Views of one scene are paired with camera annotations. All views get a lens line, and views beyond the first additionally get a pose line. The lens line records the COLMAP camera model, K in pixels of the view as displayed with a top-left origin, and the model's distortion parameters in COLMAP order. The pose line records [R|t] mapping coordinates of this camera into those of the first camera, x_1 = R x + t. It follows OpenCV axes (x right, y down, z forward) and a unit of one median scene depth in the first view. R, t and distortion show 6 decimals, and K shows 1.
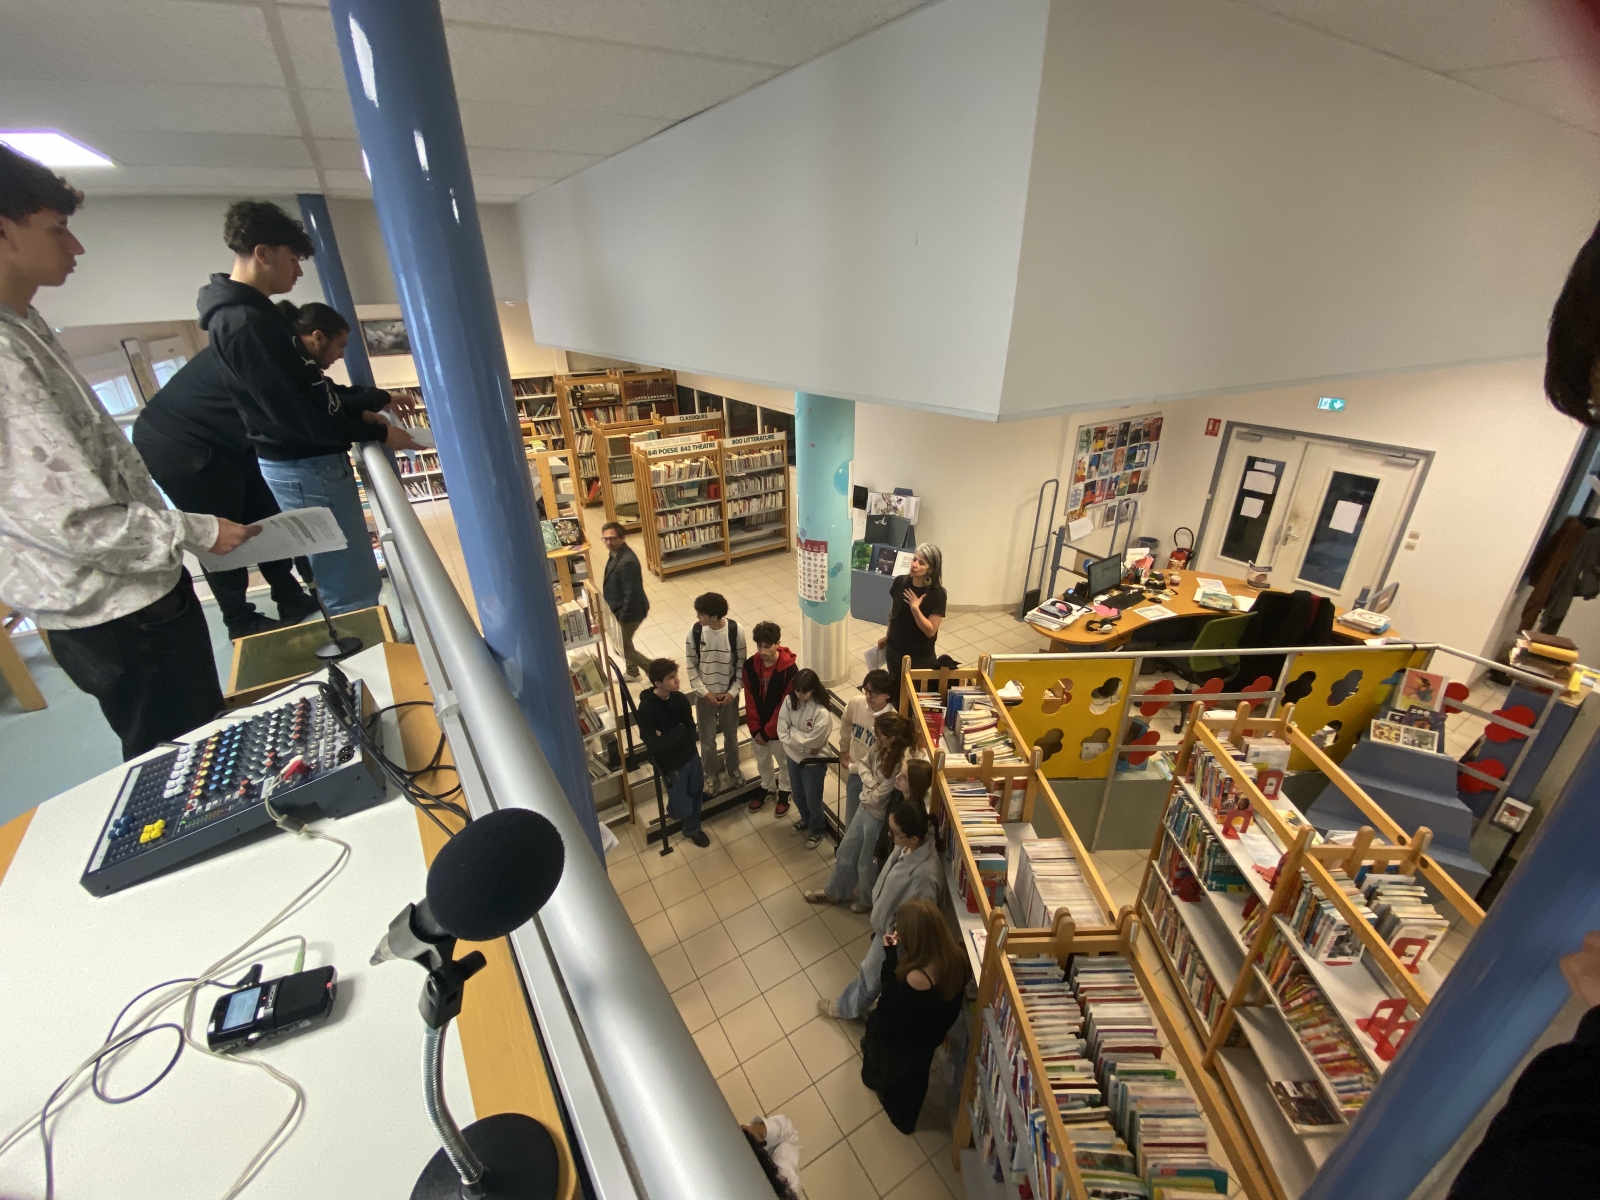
lens RADIAL K [[649.2, 0, 793.1], [0, 649.2, 601.0], [0, 0, 1]] dist [0.022049, -0.023398]
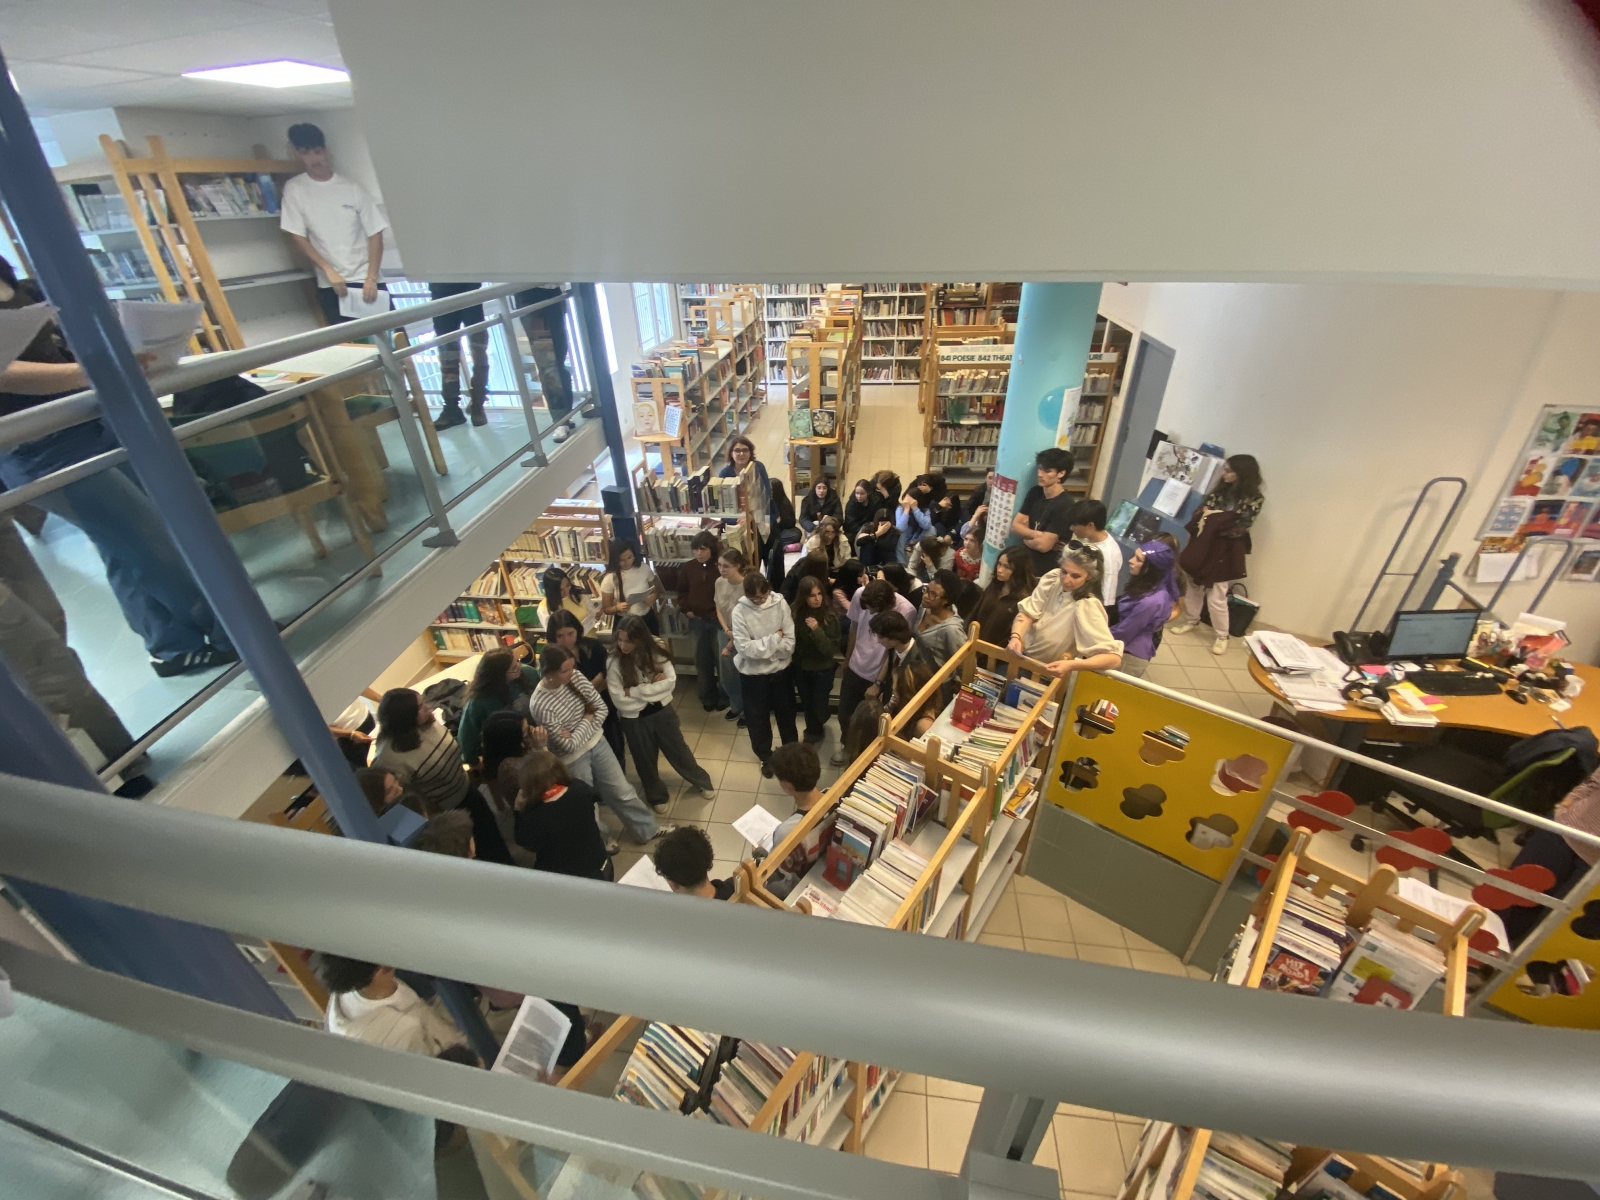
lens RADIAL K [[654.1, 0, 786.8], [0, 654.1, 605.1], [0, 0, 1]] dist [0.018513, -0.020002]
pose [[0.775477, 0.329431, -0.538618, 0.324835], [-0.257819, 0.943946, 0.206144, -0.036508], [0.576337, -0.020994, 0.816942, 0.109446]]
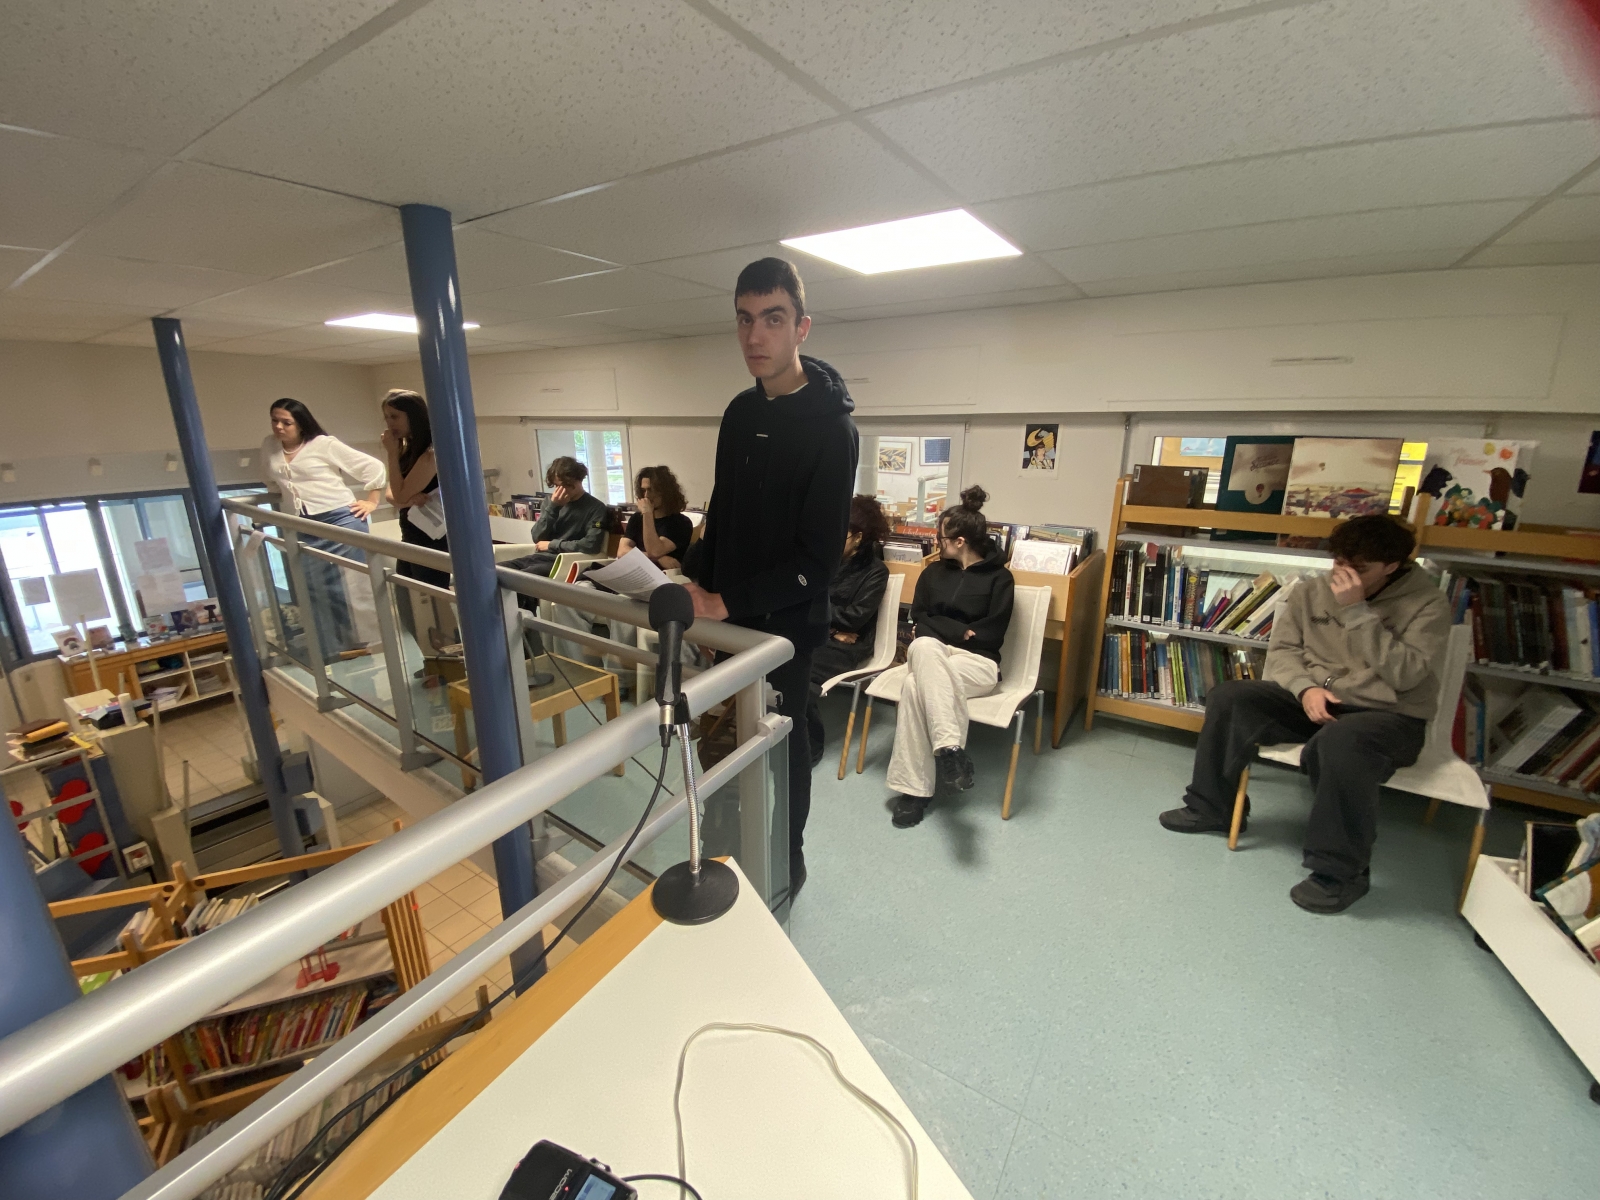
lens RADIAL K [[654.1, 0, 786.8], [0, 654.1, 605.1], [0, 0, 1]] dist [0.018513, -0.020002]
pose [[-0.418548, -0.231608, 0.878166, -0.185687], [0.401362, 0.820216, 0.407620, -0.028693], [-0.814694, 0.523071, -0.250342, 0.085753]]
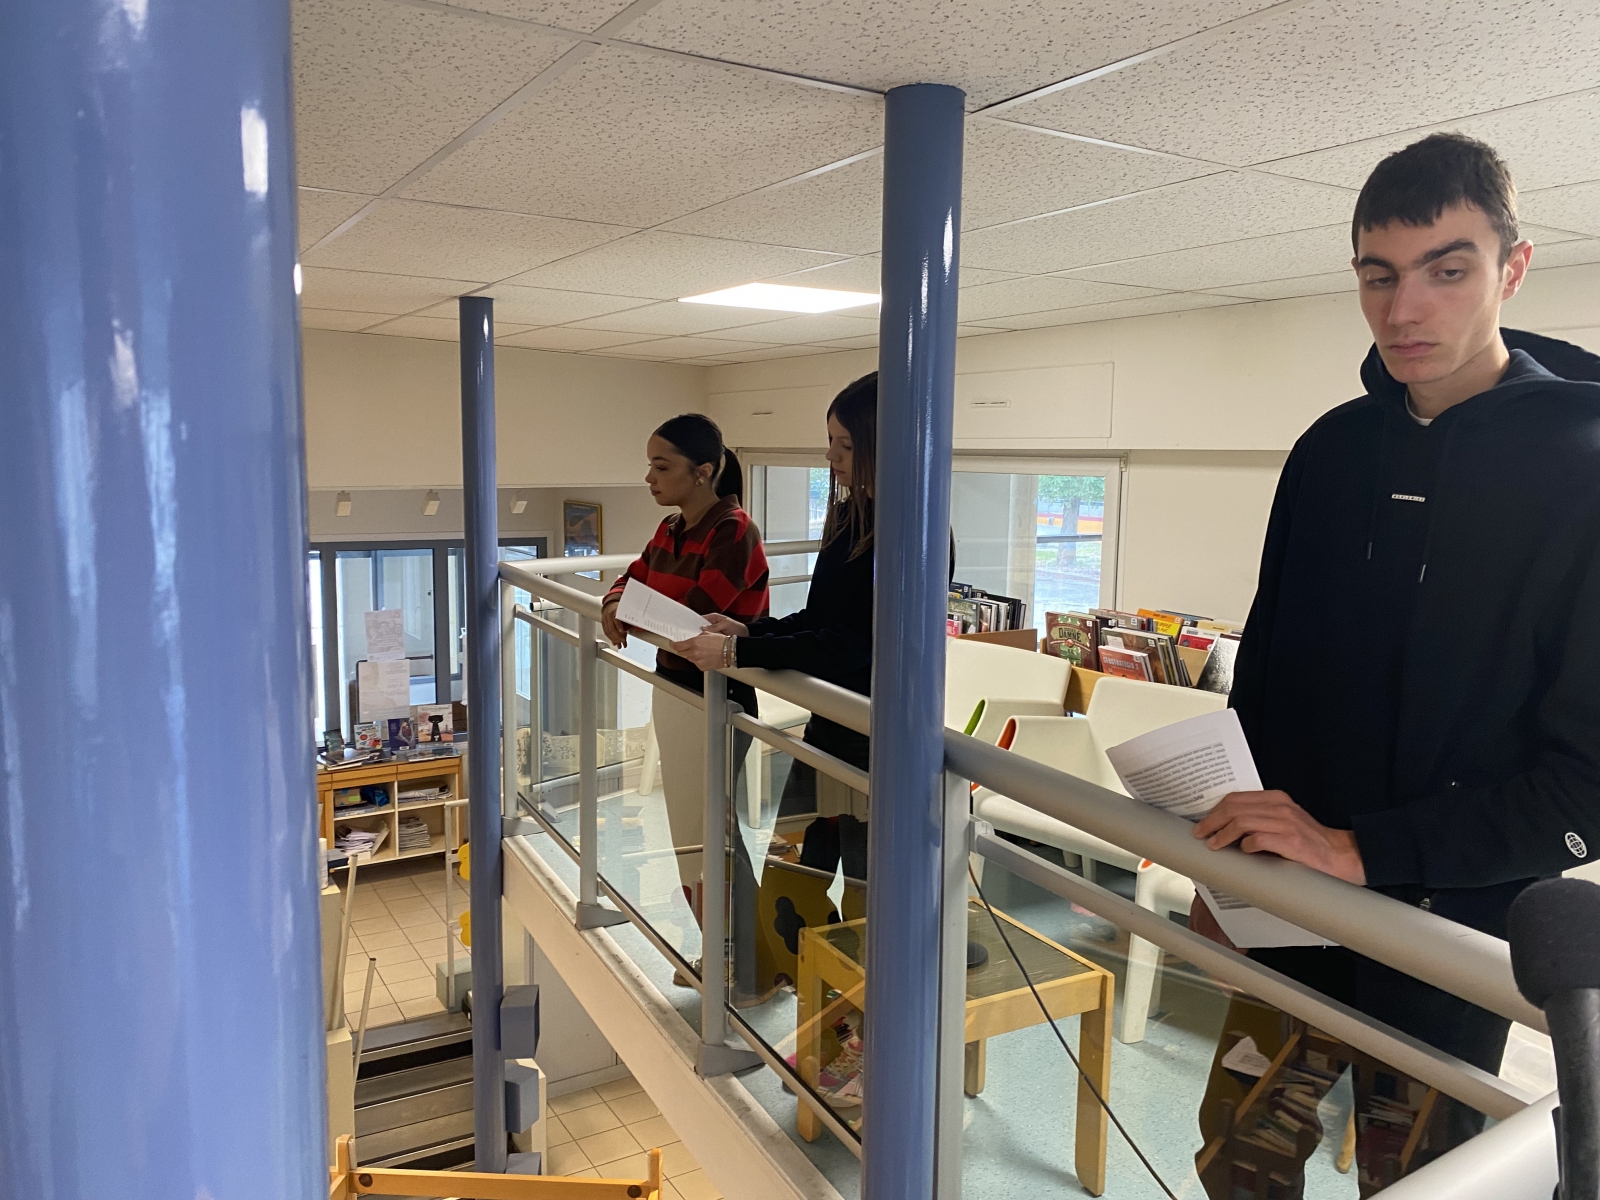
lens RADIAL K [[1219.3, 0, 806.8], [0, 1219.3, 607.3], [0, 0, 1]] dist [0.027229, -0.033651]
pose [[0.002306, -0.108249, 0.994121, -0.136910], [0.411237, 0.906274, 0.097729, -0.045212], [-0.911526, 0.408594, 0.046605, 0.120971]]
